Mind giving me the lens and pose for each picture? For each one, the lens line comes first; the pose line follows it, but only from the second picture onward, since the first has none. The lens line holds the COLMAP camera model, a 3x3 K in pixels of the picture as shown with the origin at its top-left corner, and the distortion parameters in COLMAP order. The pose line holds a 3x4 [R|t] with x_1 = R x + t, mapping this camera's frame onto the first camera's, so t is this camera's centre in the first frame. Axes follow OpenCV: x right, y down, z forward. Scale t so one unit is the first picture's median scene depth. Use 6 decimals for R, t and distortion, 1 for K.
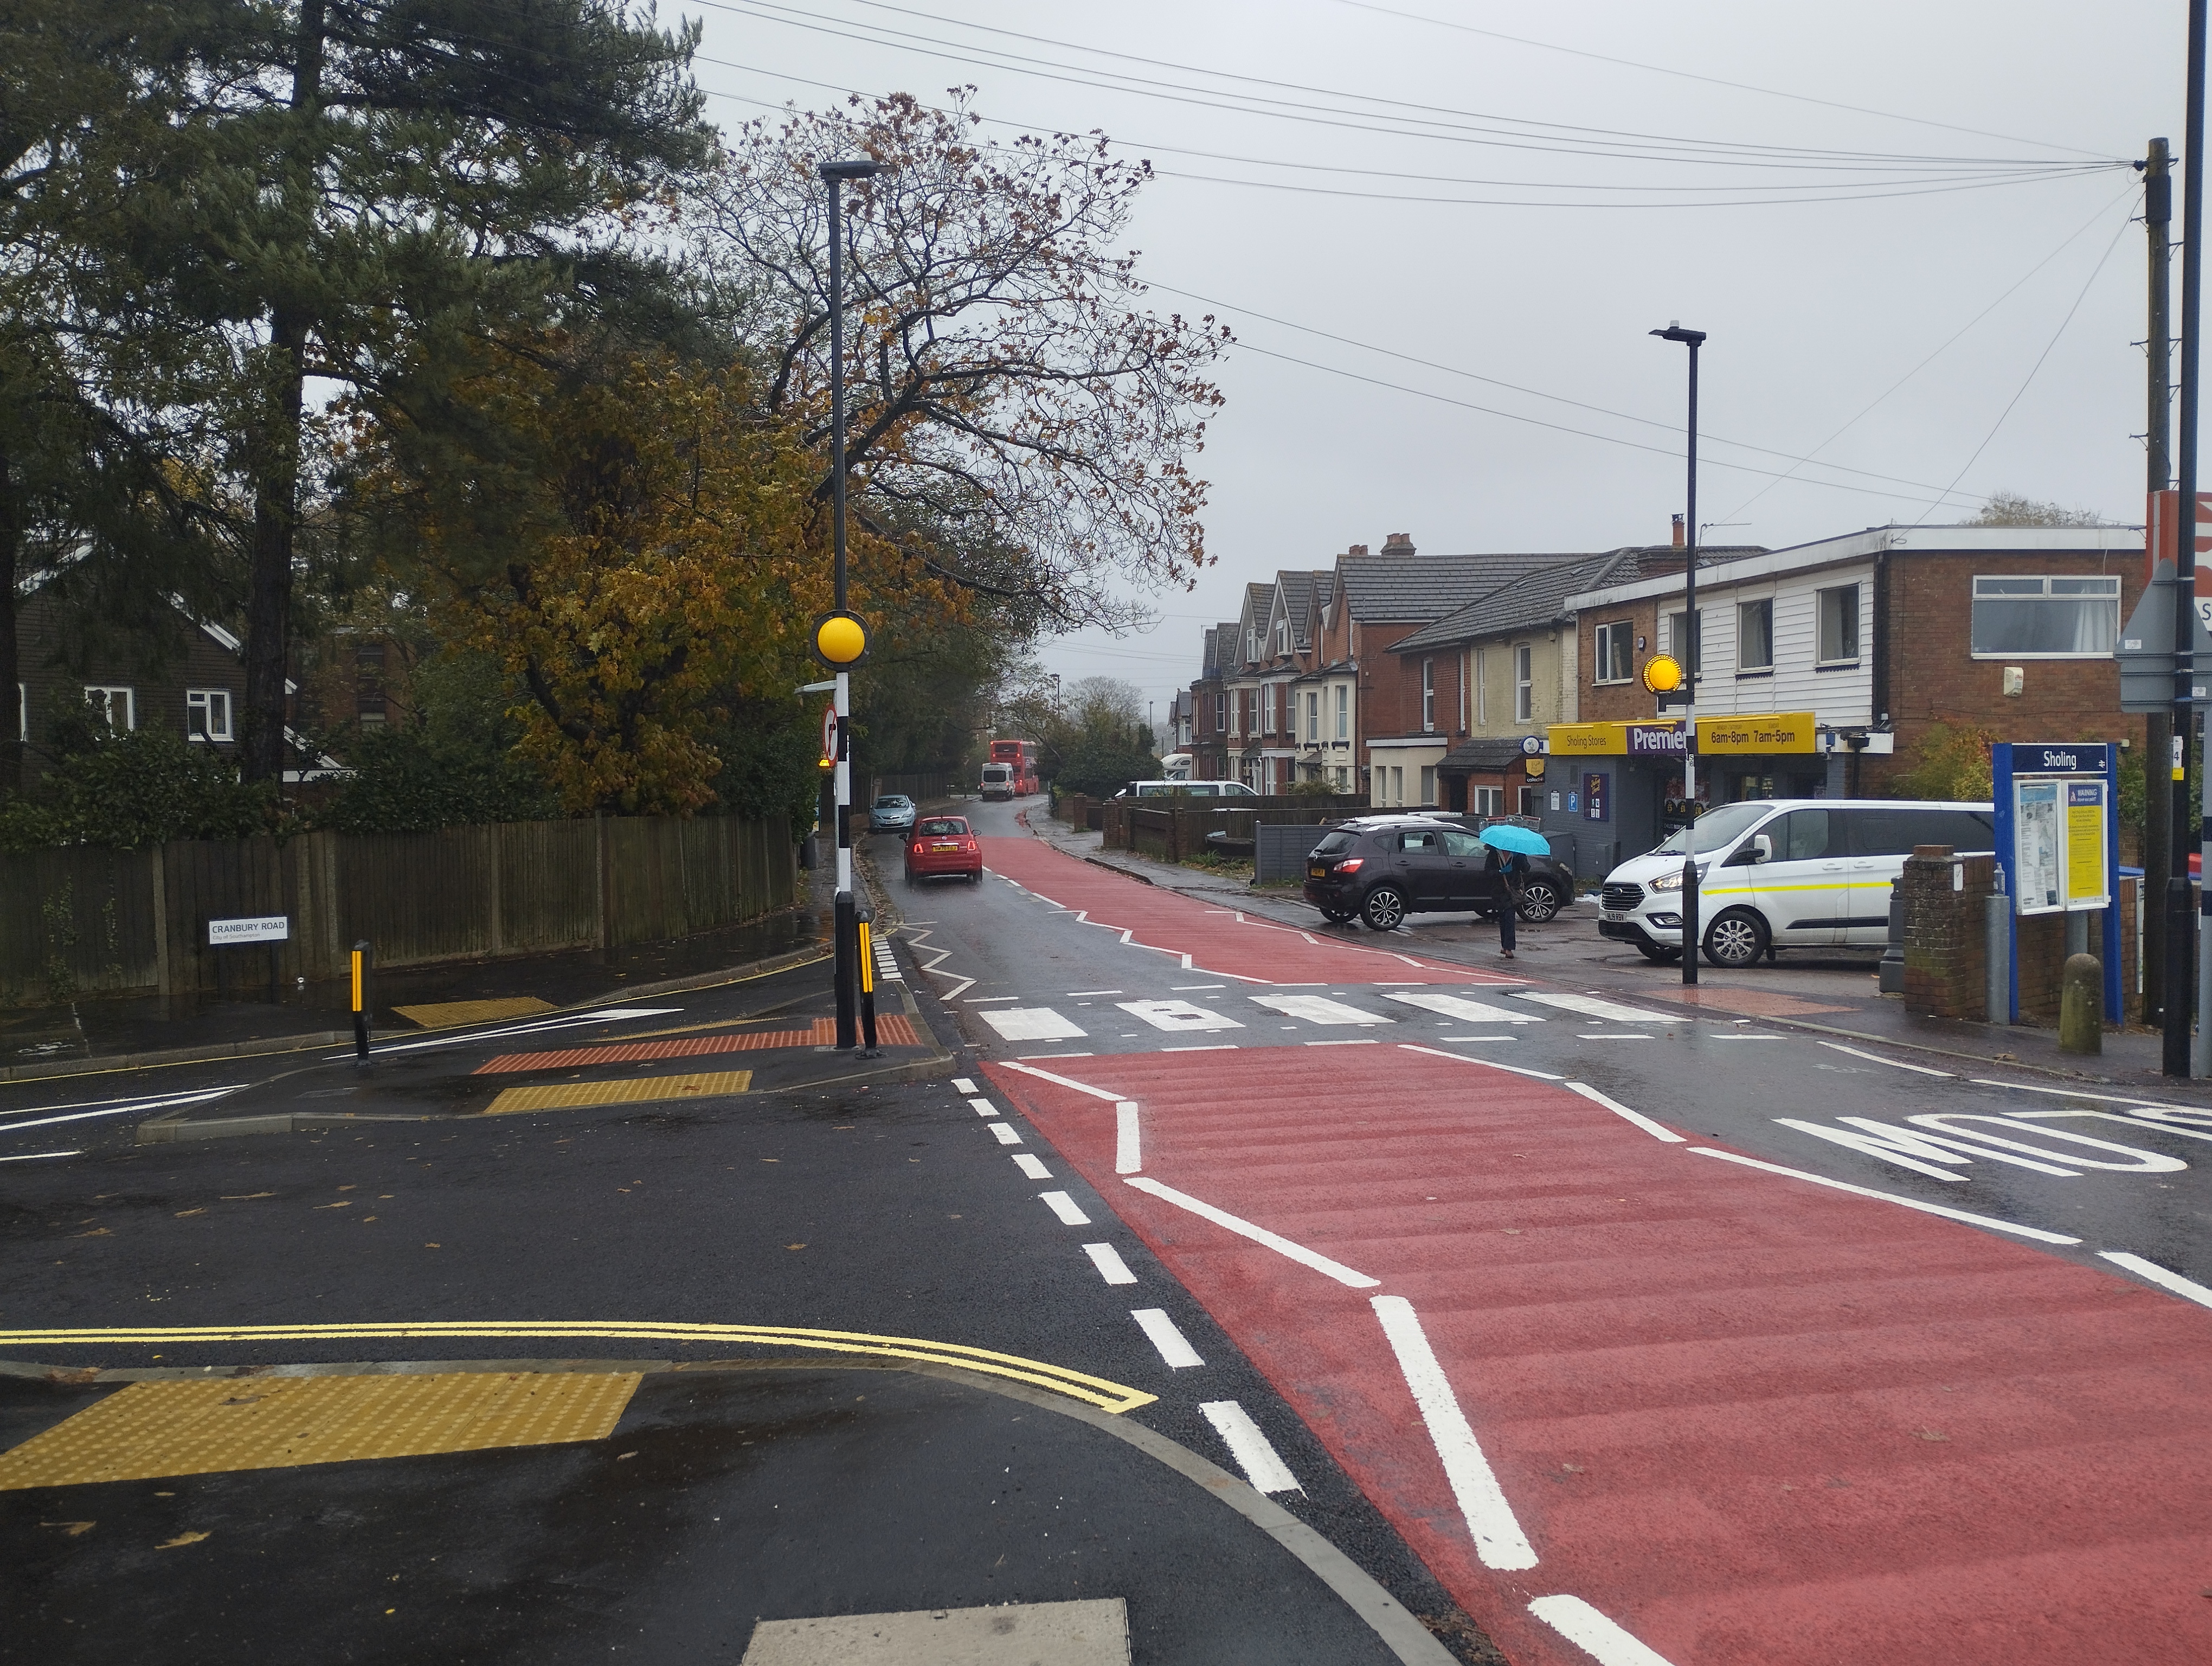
lens RADIAL K [[1635.0, 0, 1106.0], [0, 1635.0, 833.0], [0, 0, 1]] dist [0.004490, 0.000889]
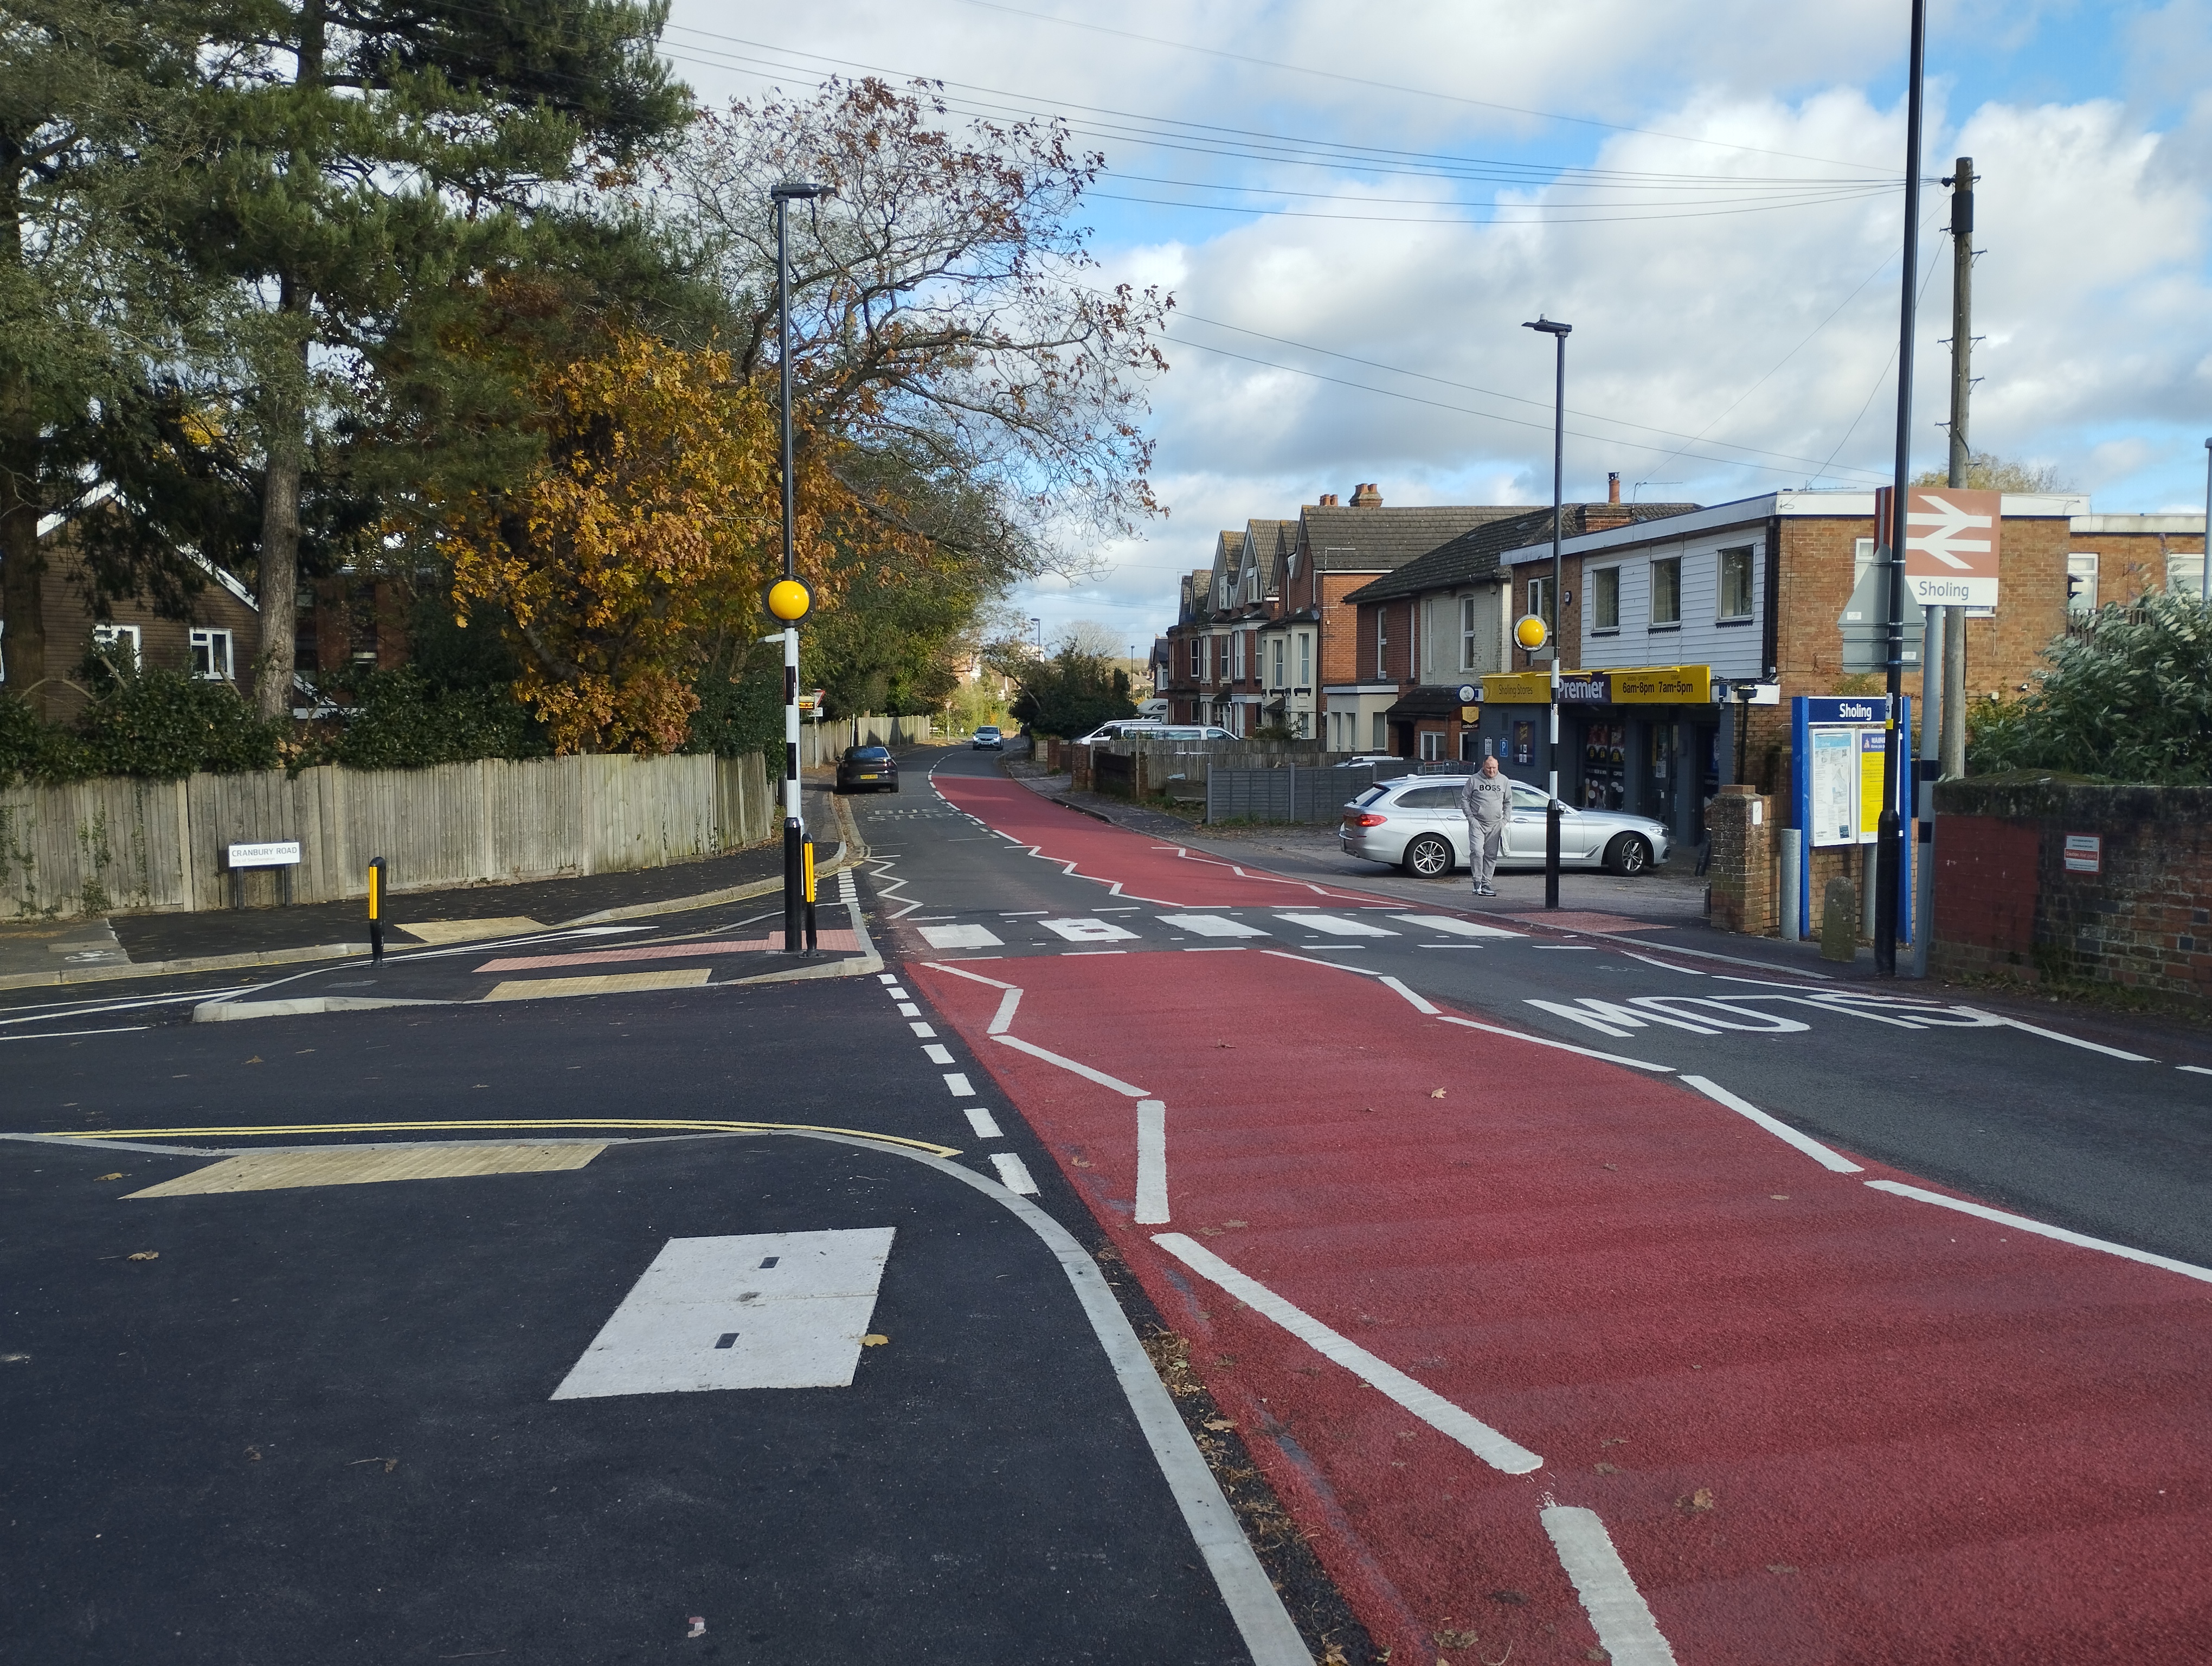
lens RADIAL K [[1751.5, 0, 1106.0], [0, 1751.5, 833.0], [0, 0, 1]] dist [0.006882, 0.000690]
pose [[0.999873, 0.008631, -0.013362, 0.049978], [-0.008232, 0.999527, 0.029648, 0.005262], [0.013611, -0.029534, 0.999471, -0.150989]]
